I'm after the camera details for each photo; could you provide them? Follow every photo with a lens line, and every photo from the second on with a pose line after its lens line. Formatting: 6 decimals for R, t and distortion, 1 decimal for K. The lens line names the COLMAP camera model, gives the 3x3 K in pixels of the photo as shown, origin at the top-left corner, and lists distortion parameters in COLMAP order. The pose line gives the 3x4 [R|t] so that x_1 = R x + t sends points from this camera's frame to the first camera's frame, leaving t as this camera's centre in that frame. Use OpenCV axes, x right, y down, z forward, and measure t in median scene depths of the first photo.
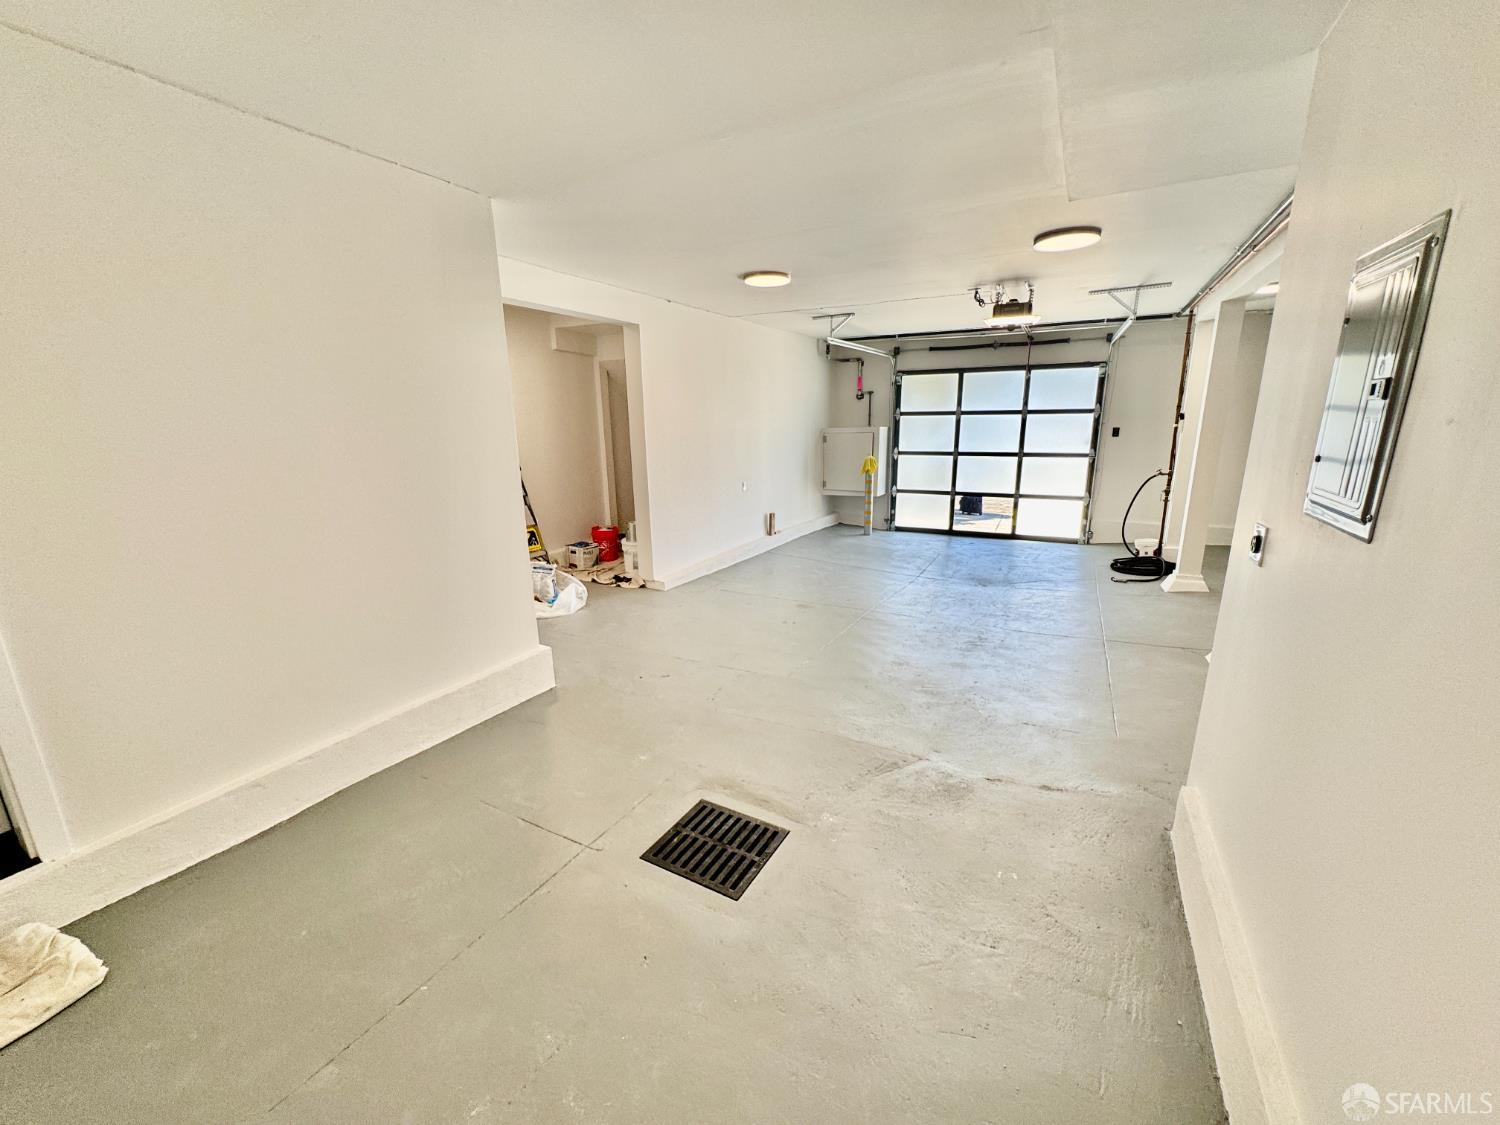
lens RADIAL K [[599.9, 0, 750.4], [0, 599.9, 562.9], [0, 0, 1]] dist [-0.001778, -0.000360]
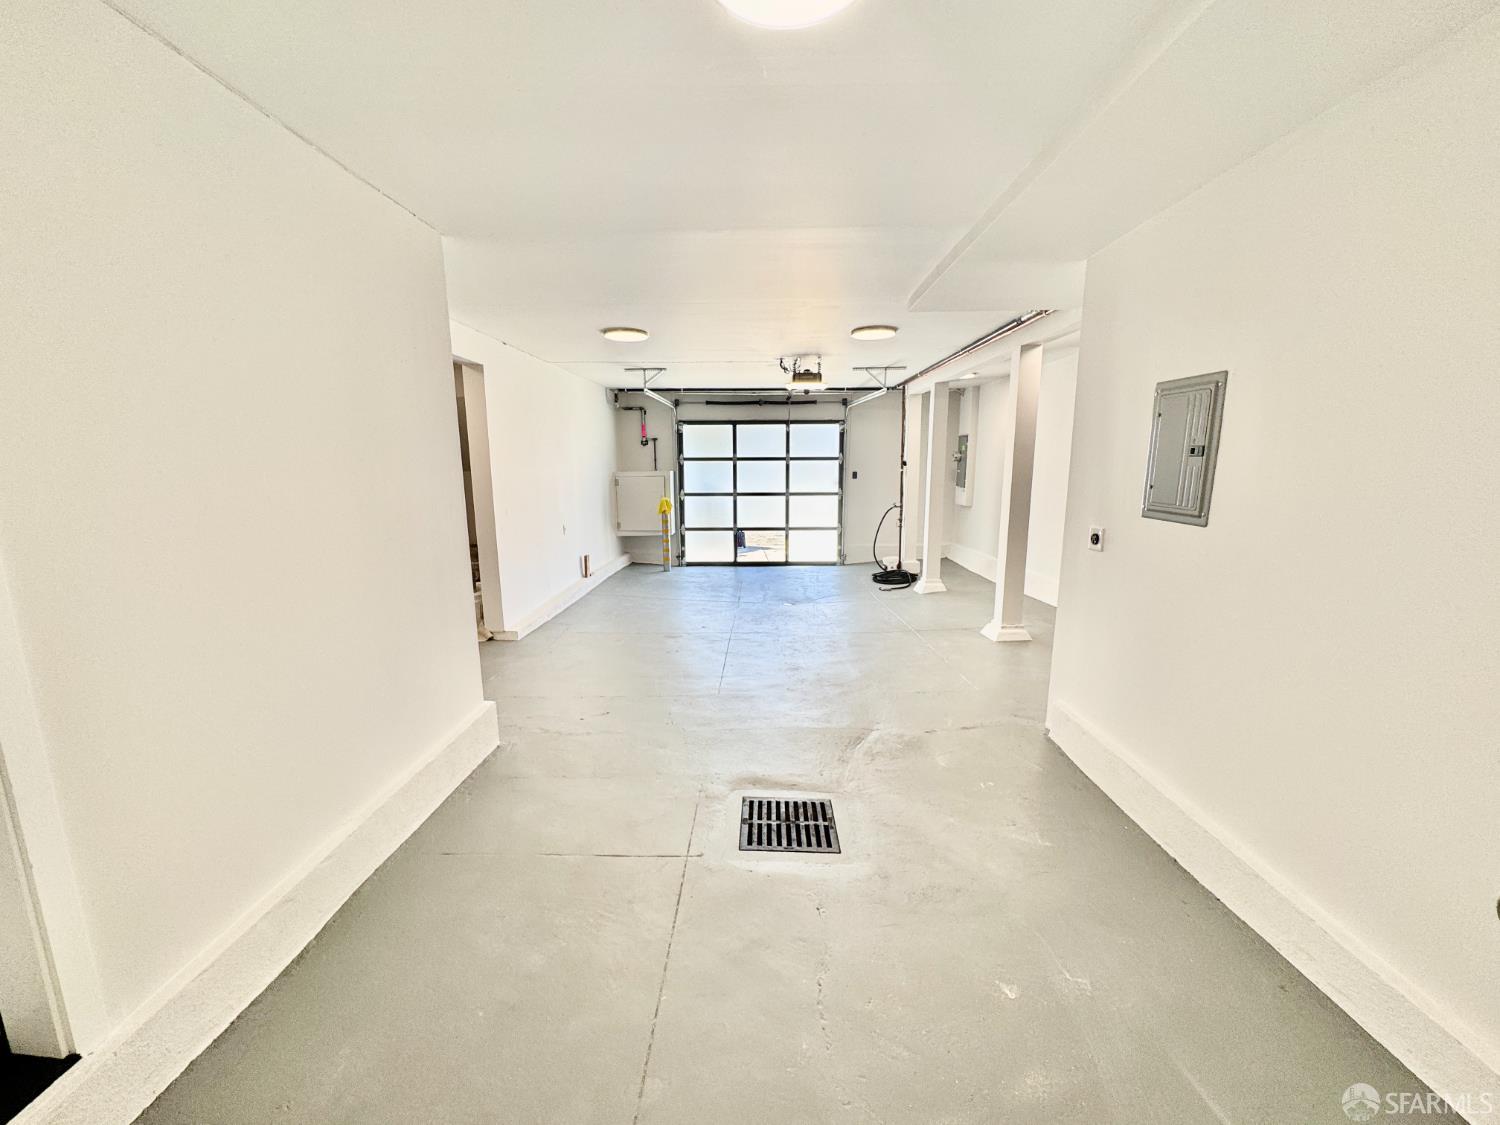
lens RADIAL K [[599.9, 0, 744.4], [0, 599.9, 567.7], [0, 0, 1]] dist [-0.001778, -0.000360]
pose [[0.890868, -0.070381, 0.448776, -0.182566], [0.098854, 0.994285, -0.040303, 0.004195], [-0.443375, 0.080268, 0.892735, -0.012552]]
